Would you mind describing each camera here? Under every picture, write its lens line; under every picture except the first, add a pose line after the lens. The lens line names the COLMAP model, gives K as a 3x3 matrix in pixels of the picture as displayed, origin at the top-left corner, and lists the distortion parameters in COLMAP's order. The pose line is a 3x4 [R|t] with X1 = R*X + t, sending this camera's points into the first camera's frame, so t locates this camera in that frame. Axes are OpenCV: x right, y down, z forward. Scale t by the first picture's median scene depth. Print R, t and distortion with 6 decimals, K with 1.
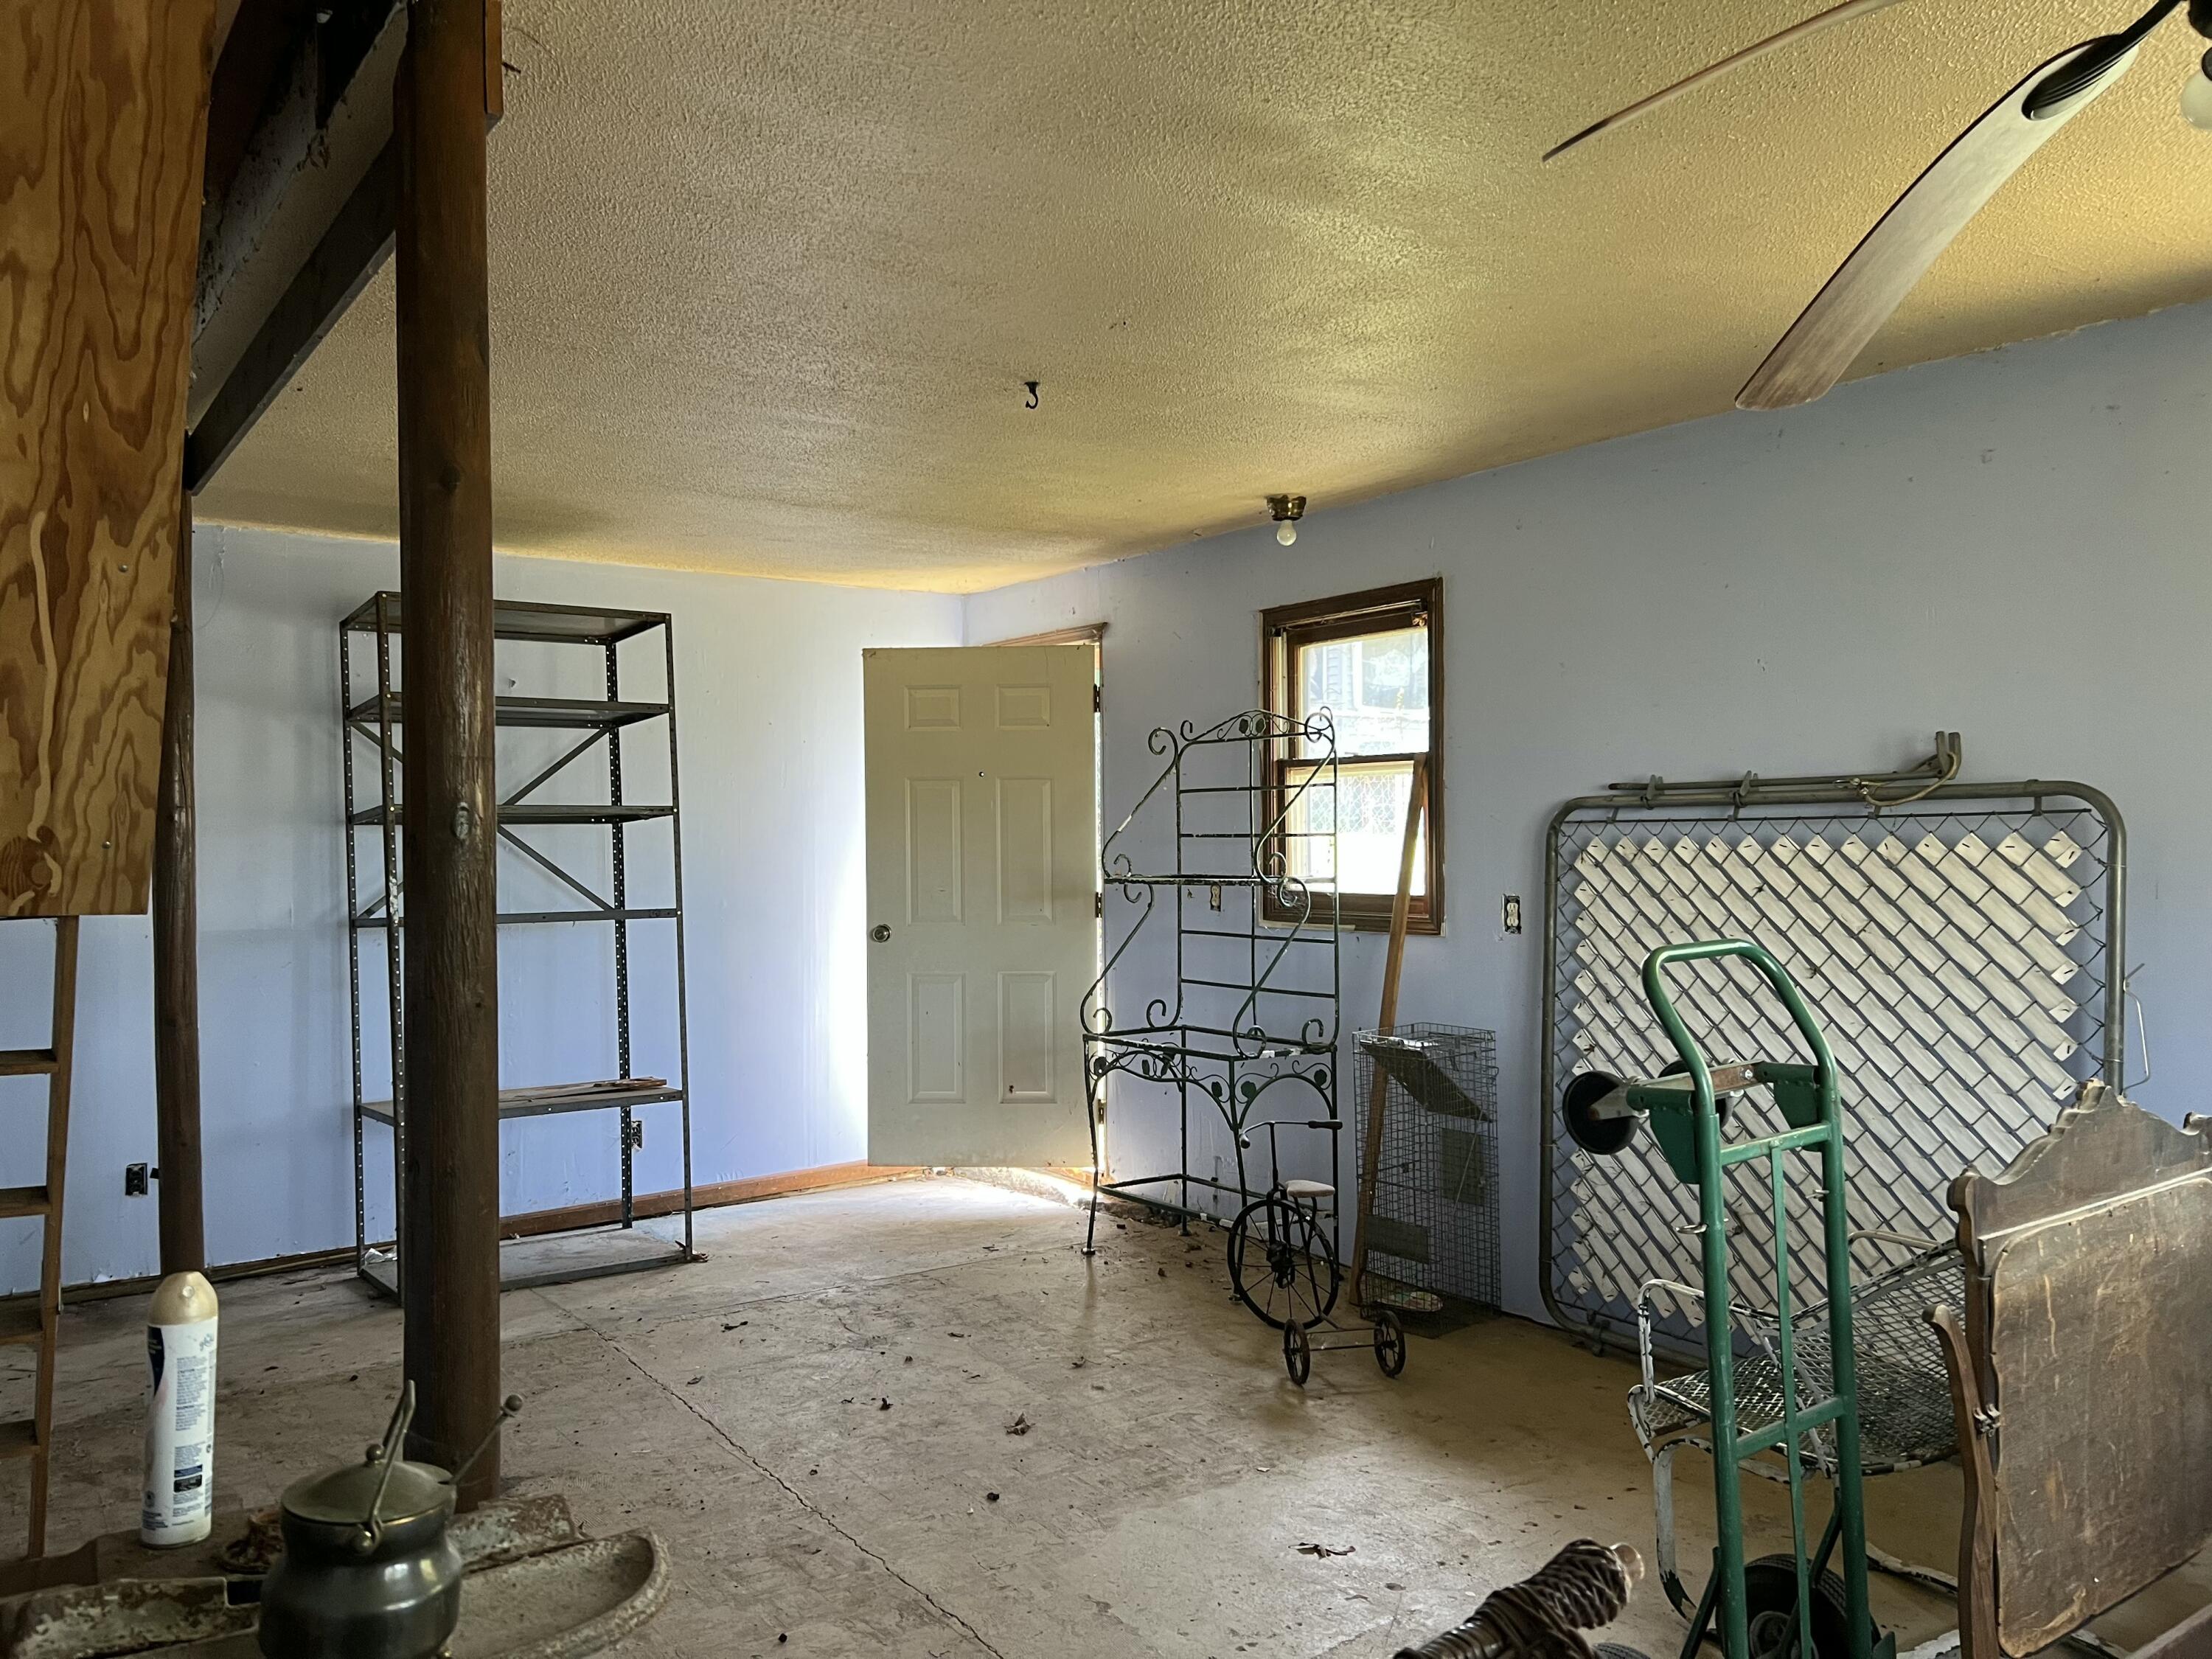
lens RADIAL K [[1673.5, 0, 1105.7], [0, 1673.5, 832.6], [0, 0, 1]] dist [0.060101, -0.044780]
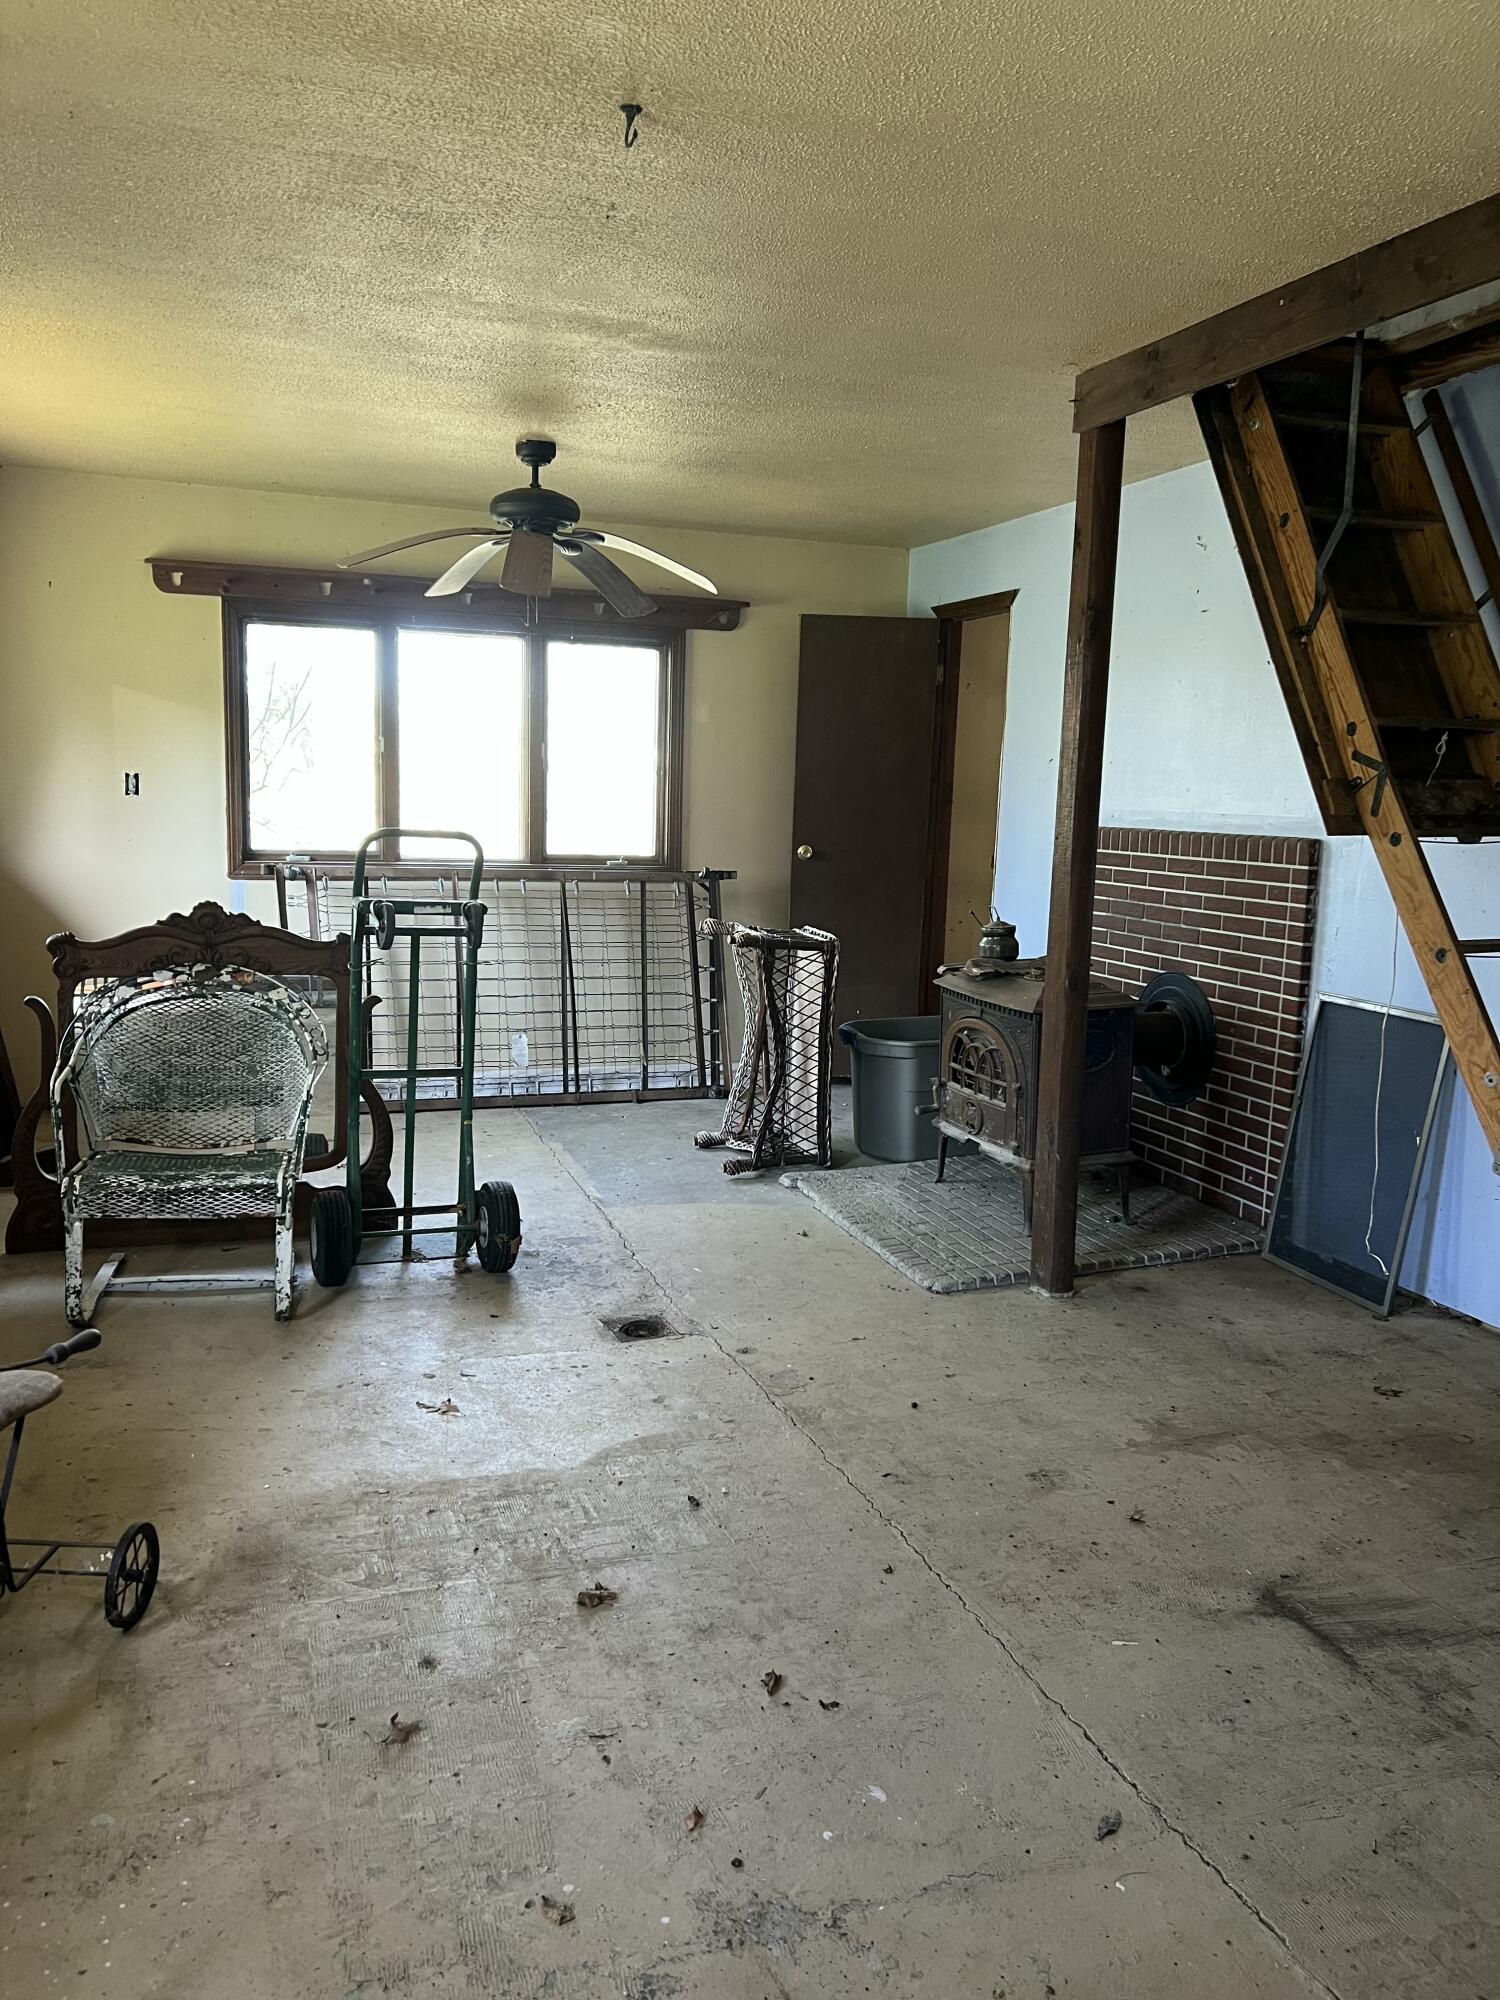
lens RADIAL K [[1513.1, 0, 738.5], [0, 1513.1, 994.2], [0, 0, 1]] dist [0.060101, -0.044780]
pose [[-0.960364, -0.057774, 0.272695, -0.273367], [-0.021783, 0.990848, 0.133213, 0.010810], [-0.277896, 0.121993, -0.952834, 1.597502]]
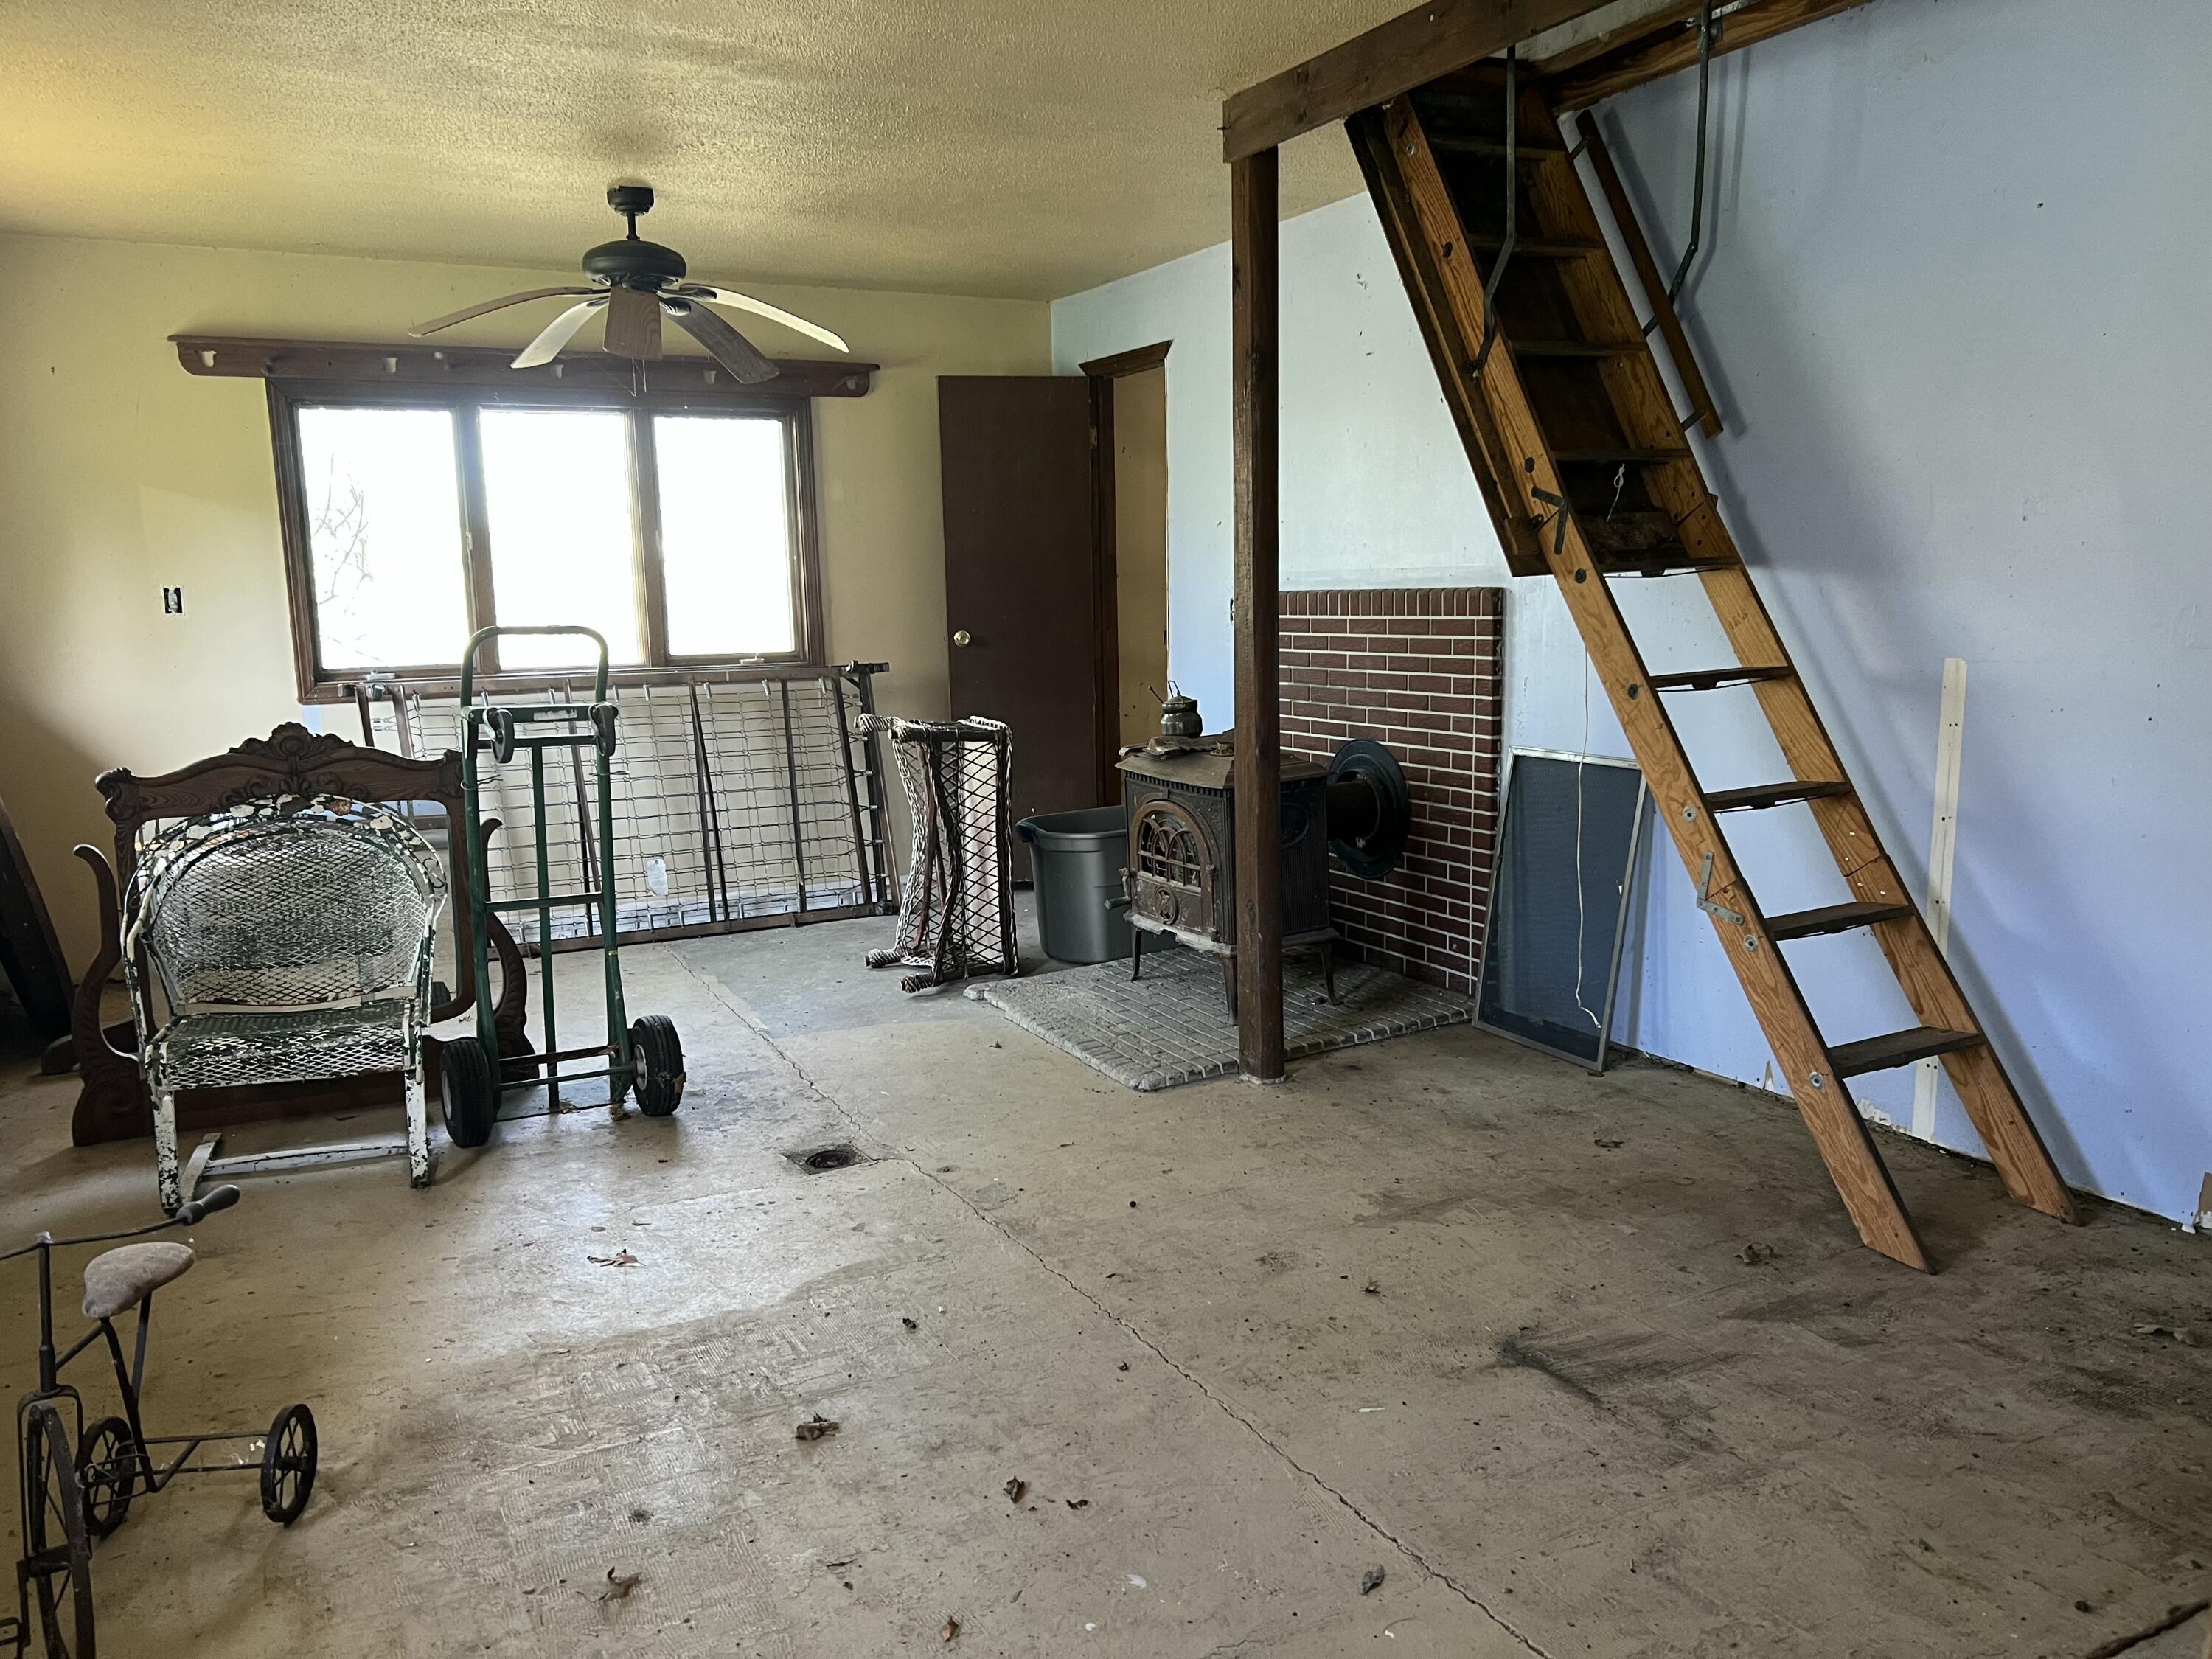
lens RADIAL K [[1673.5, 0, 1093.8], [0, 1673.5, 837.4], [0, 0, 1]] dist [0.060101, -0.044780]
pose [[-0.988535, 0.008232, 0.150771, -0.263222], [0.031144, 0.988158, 0.150244, 0.025756], [-0.147748, 0.153217, -0.977085, 1.625305]]
